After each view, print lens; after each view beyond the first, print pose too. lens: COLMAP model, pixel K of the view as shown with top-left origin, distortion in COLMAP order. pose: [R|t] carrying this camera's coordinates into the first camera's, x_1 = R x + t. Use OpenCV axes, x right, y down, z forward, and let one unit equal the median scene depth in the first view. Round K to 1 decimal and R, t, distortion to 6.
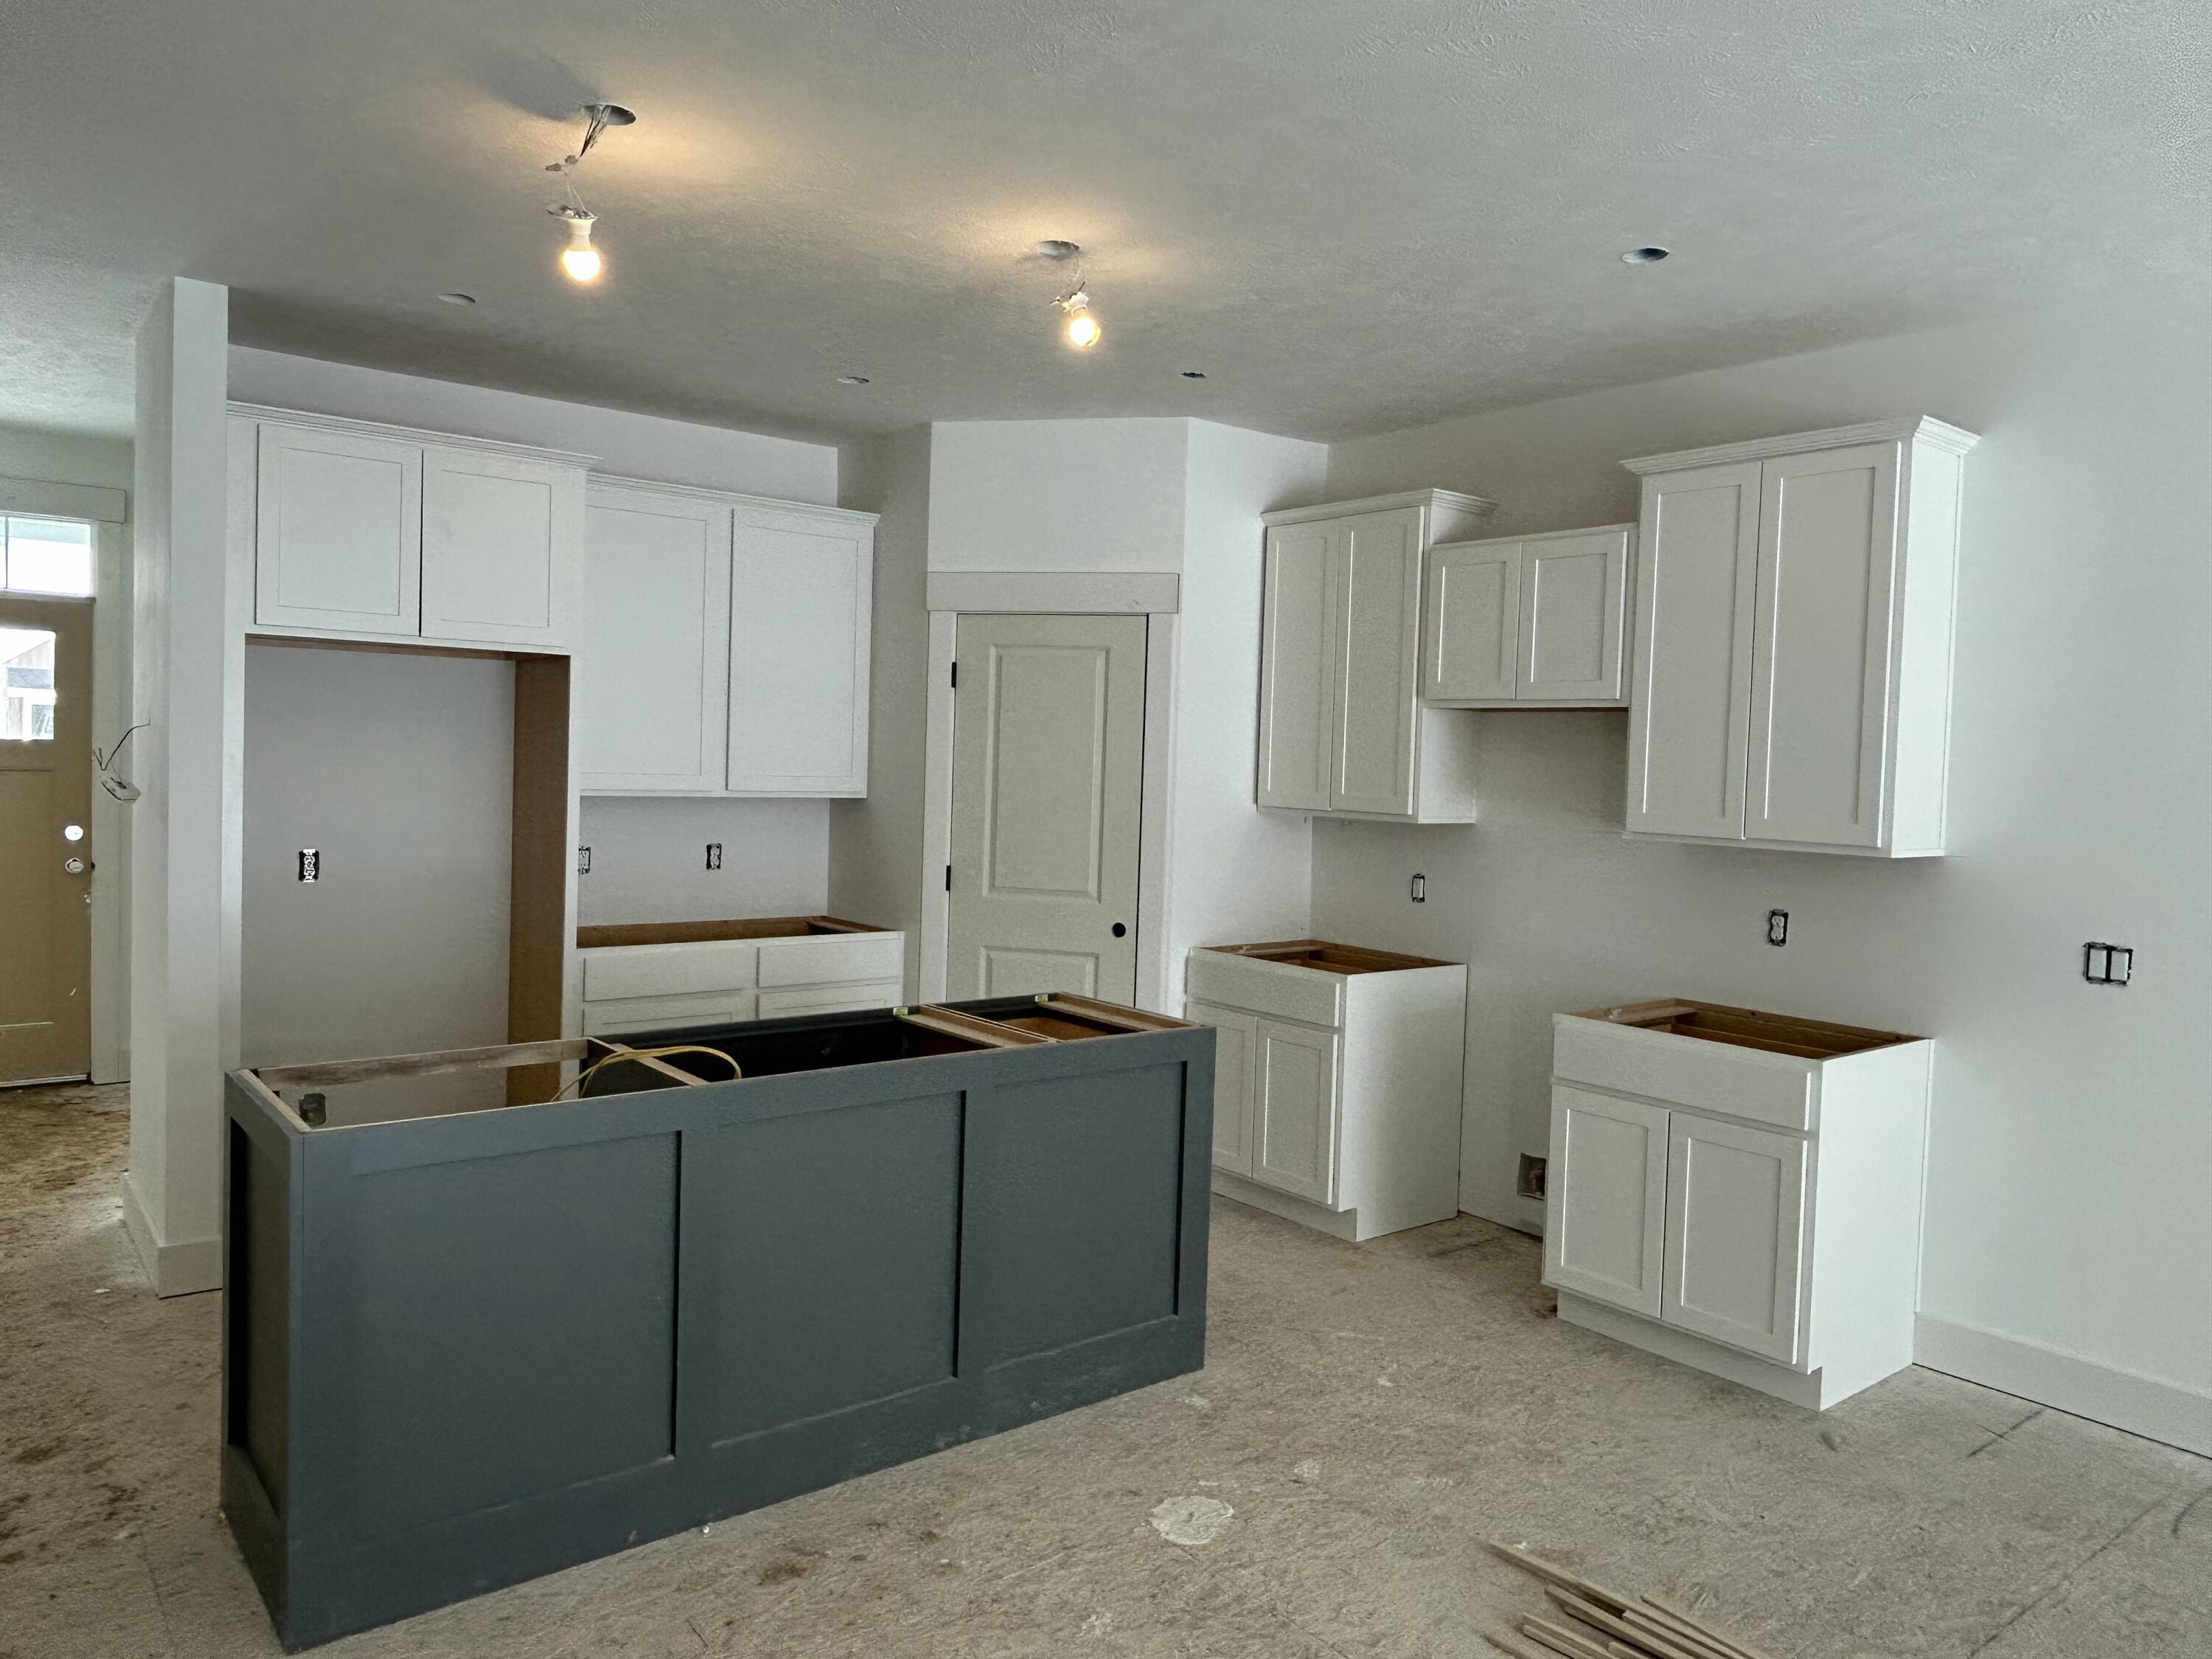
lens RADIAL K [[1523.9, 0, 1100.2], [0, 1523.9, 828.2], [0, 0, 1]] dist [-0.007544, 0.010167]
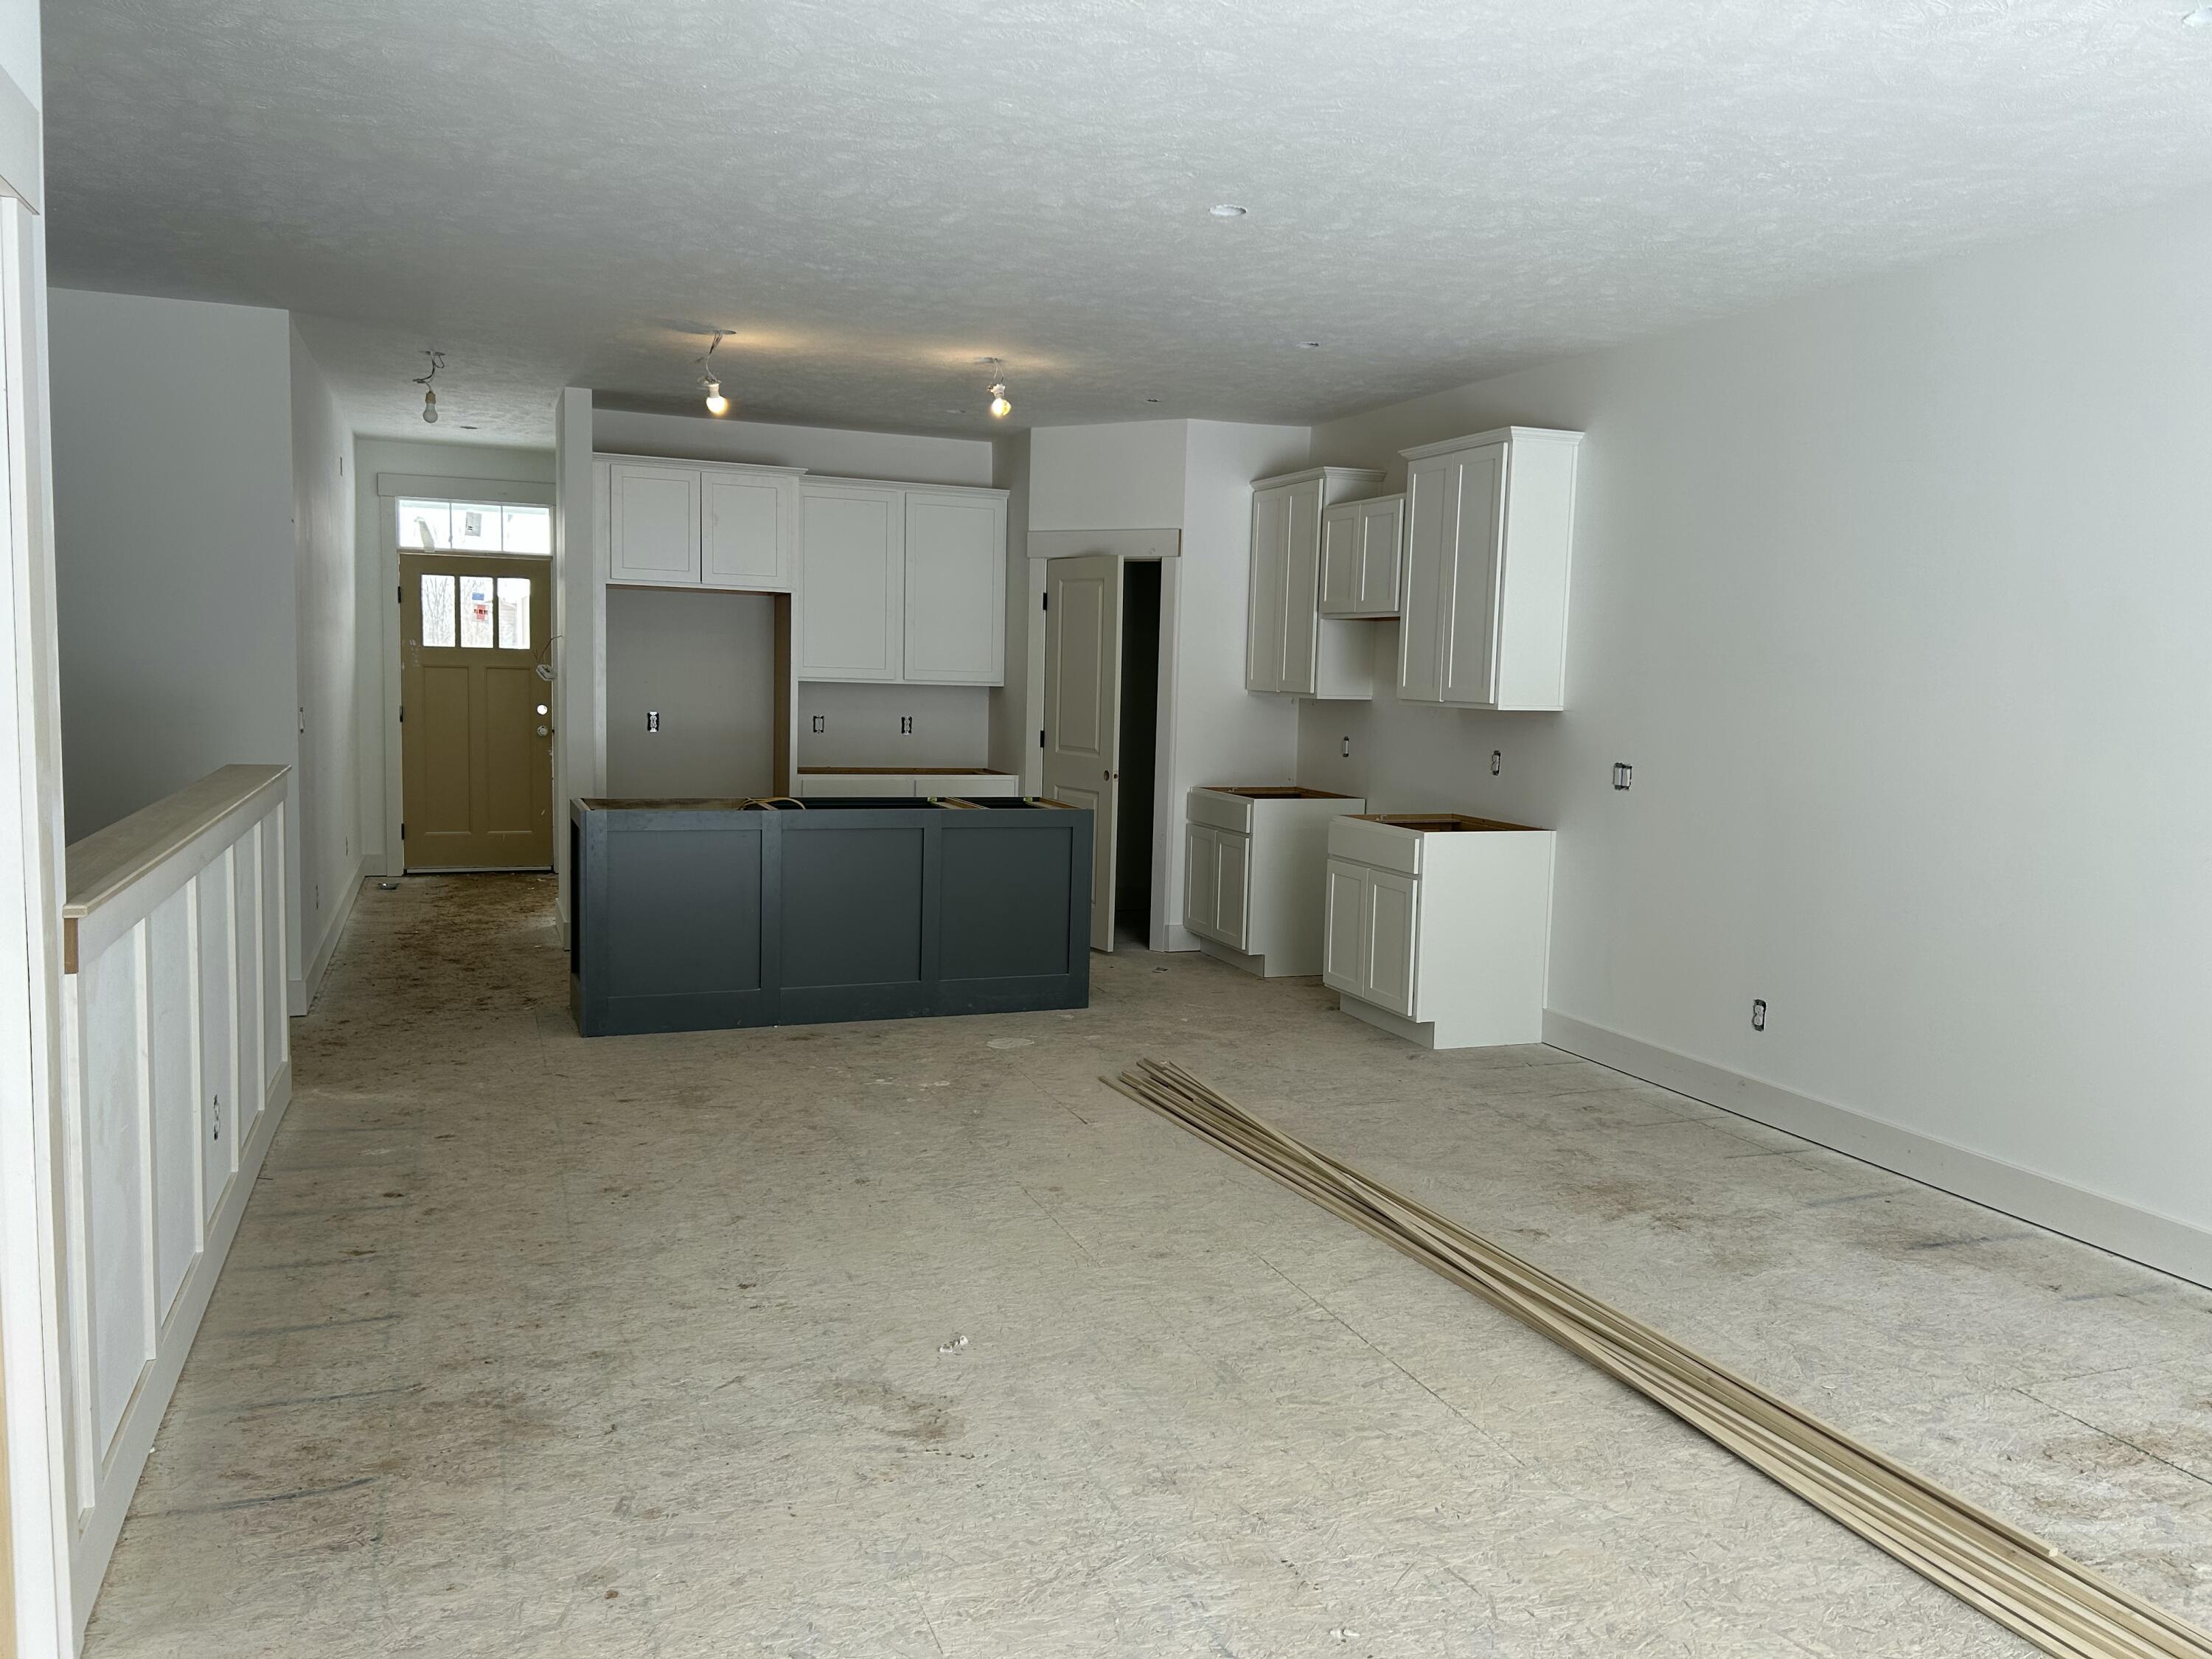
lens RADIAL K [[1675.8, 0, 1113.1], [0, 1675.8, 849.4], [0, 0, 1]] dist [0.056672, -0.009984]
pose [[0.954596, 0.026798, -0.296695, 0.510245], [-0.010683, 0.998385, 0.055805, 0.055039], [0.297711, -0.050101, 0.953340, -0.611840]]
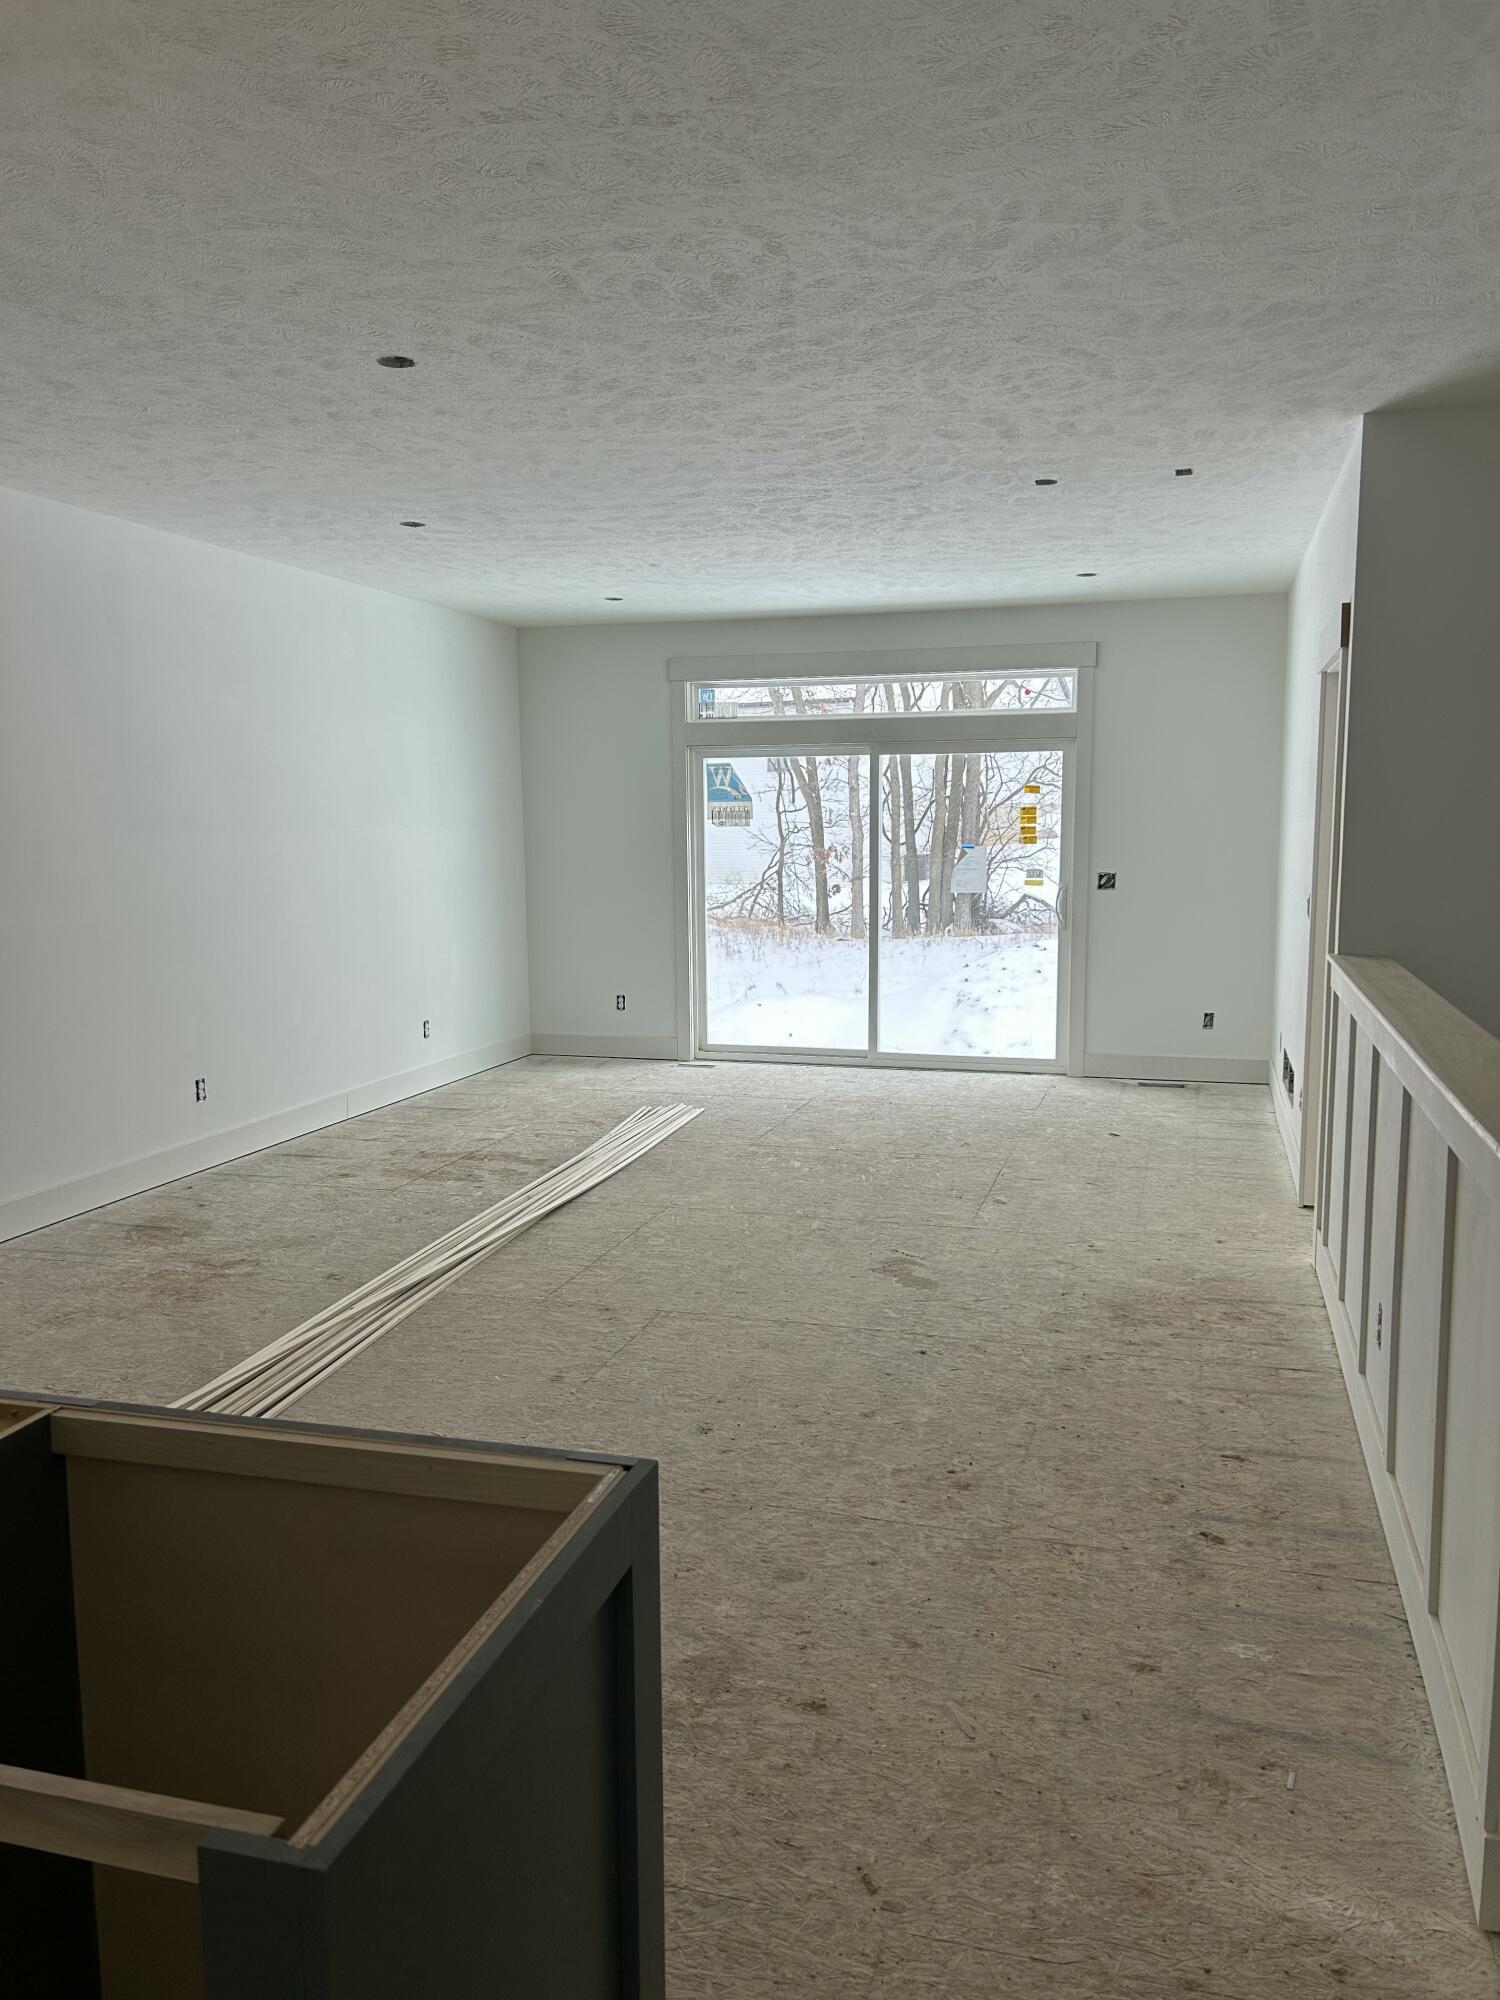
lens RADIAL K [[1515.2, 0, 753.1], [0, 1515.2, 1000.6], [0, 0, 1]] dist [0.056672, -0.009984]
pose [[-0.580382, -0.124908, 0.804707, -1.213313], [0.030348, 0.984162, 0.174652, -0.118938], [-0.813778, 0.125786, -0.567400, 1.496760]]
